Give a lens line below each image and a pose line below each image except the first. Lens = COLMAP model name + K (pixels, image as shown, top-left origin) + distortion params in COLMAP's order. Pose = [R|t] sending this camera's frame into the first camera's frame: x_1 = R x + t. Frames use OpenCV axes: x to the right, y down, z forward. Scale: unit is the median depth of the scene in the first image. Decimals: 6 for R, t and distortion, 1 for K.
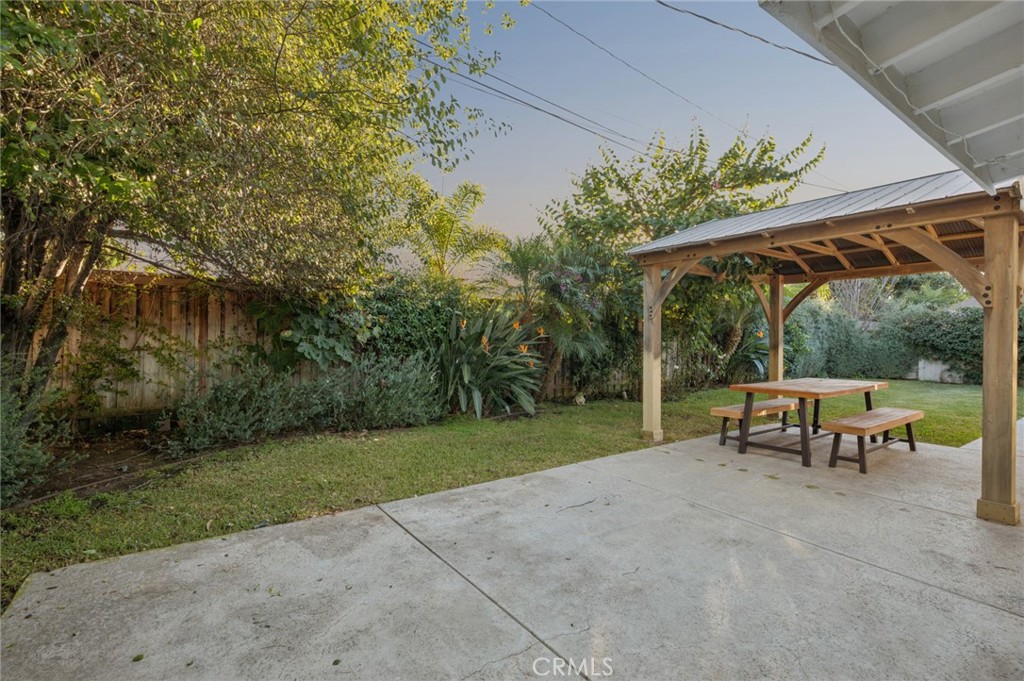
lens RADIAL K [[477.0, 0, 518.4], [0, 477.0, 338.9], [0, 0, 1]] dist [0.002923, 0.001260]
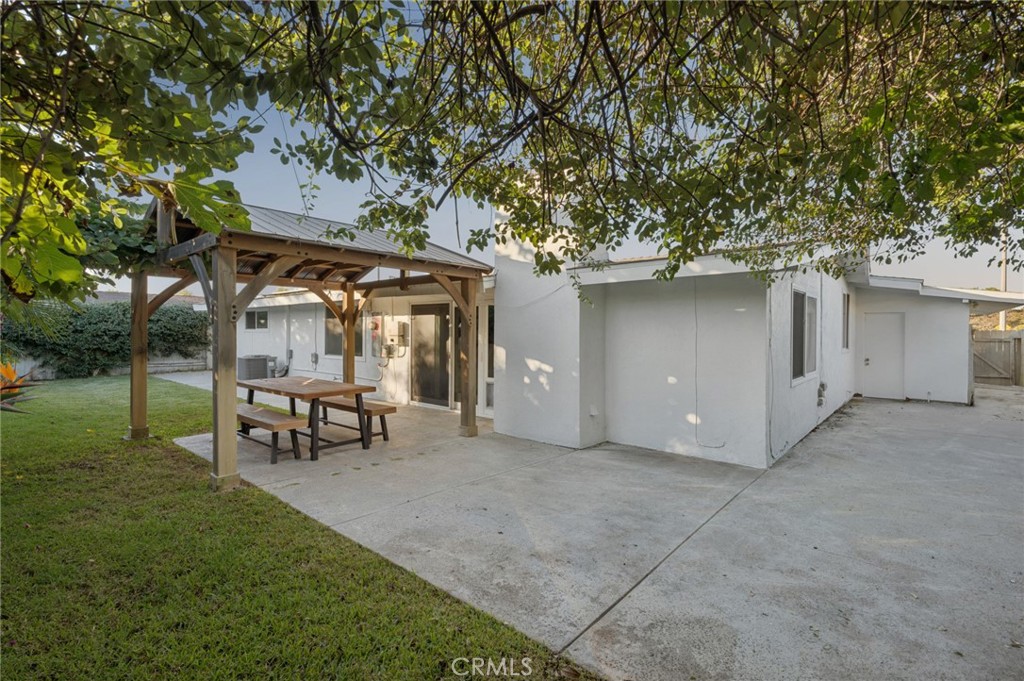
lens RADIAL K [[477.0, 0, 517.0], [0, 477.0, 336.3], [0, 0, 1]] dist [0.002923, 0.001260]
pose [[-0.238176, -0.017991, 0.971055, -0.939972], [-0.005036, 0.999838, 0.017289, -0.059063], [-0.971209, -0.000772, -0.238228, 1.314946]]
